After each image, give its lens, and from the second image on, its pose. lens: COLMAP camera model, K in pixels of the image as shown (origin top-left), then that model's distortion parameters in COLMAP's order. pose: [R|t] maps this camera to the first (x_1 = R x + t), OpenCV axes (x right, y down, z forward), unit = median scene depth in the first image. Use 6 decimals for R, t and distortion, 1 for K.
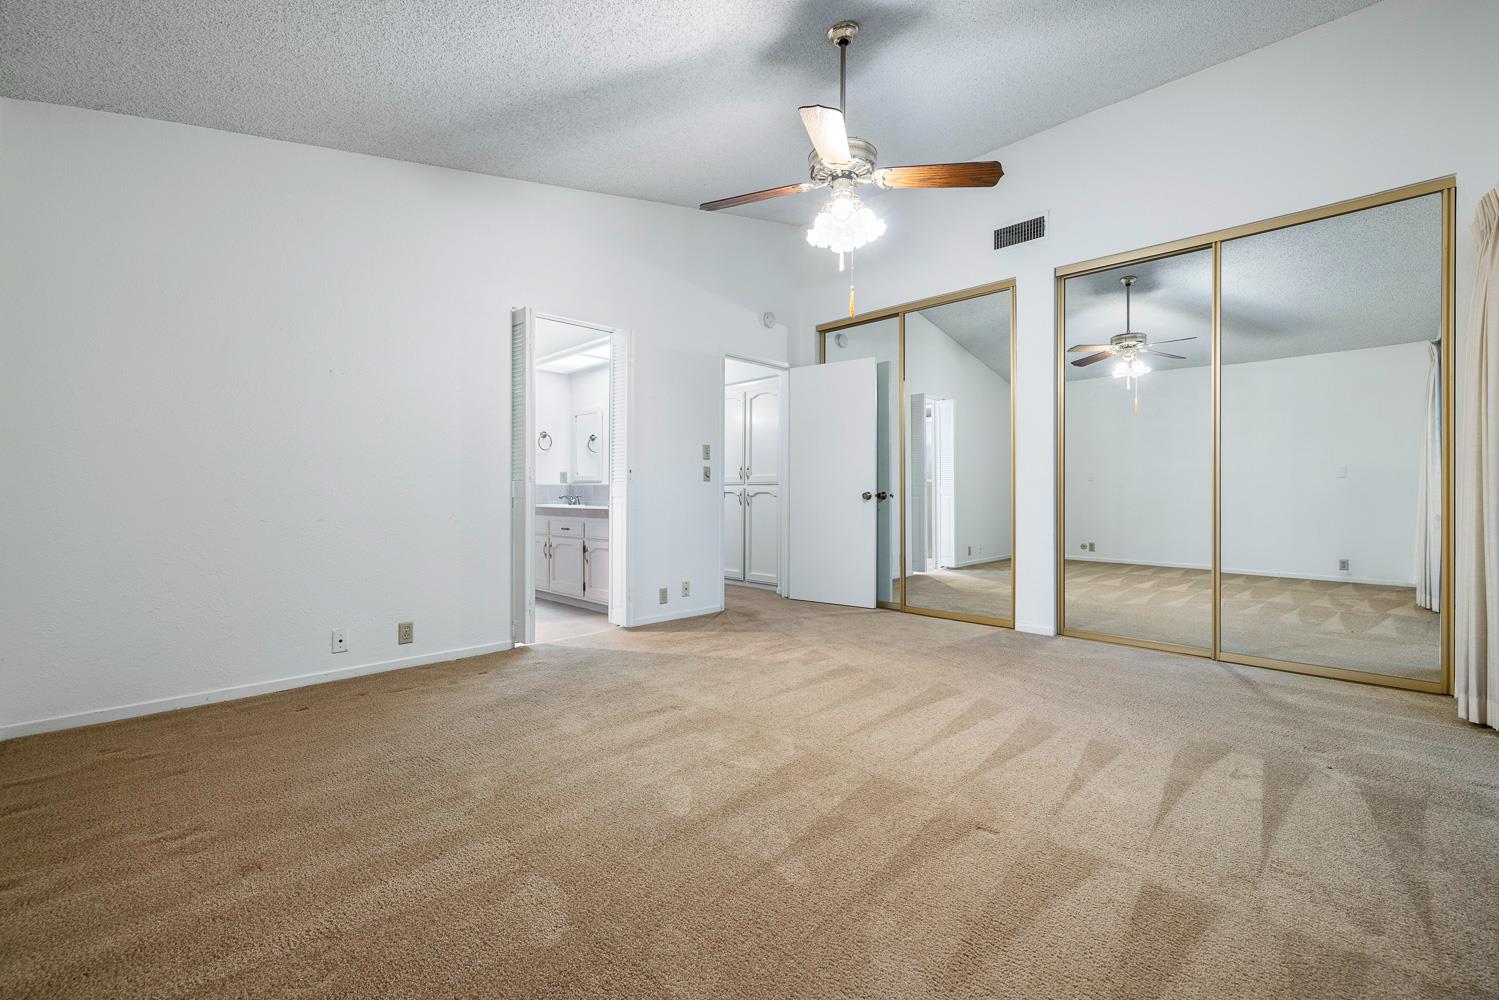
lens RADIAL K [[628.3, 0, 752.4], [0, 628.3, 500.7], [0, 0, 1]] dist [0.000095, -0.000079]
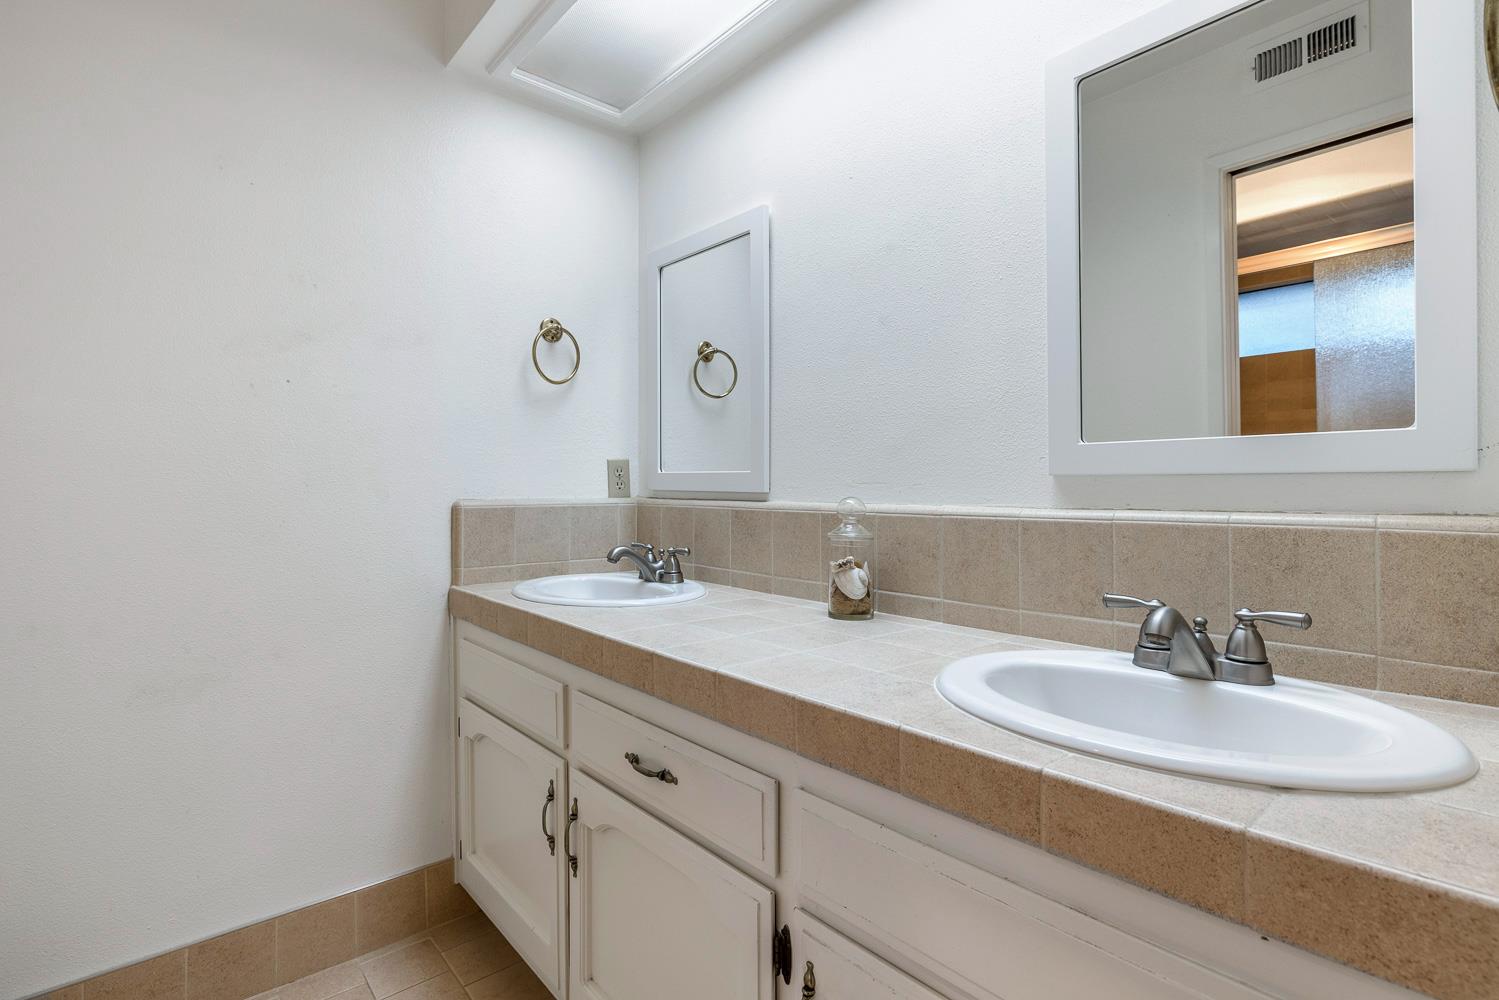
lens RADIAL K [[714.4, 0, 750.7], [0, 714.4, 488.0], [0, 0, 1]] dist [-0.010386, 0.005837]
pose [[0.996785, -0.003216, -0.080063, -0.210908], [0.002191, 0.999915, -0.012886, -0.028084], [0.080098, 0.012669, 0.996707, 0.666777]]
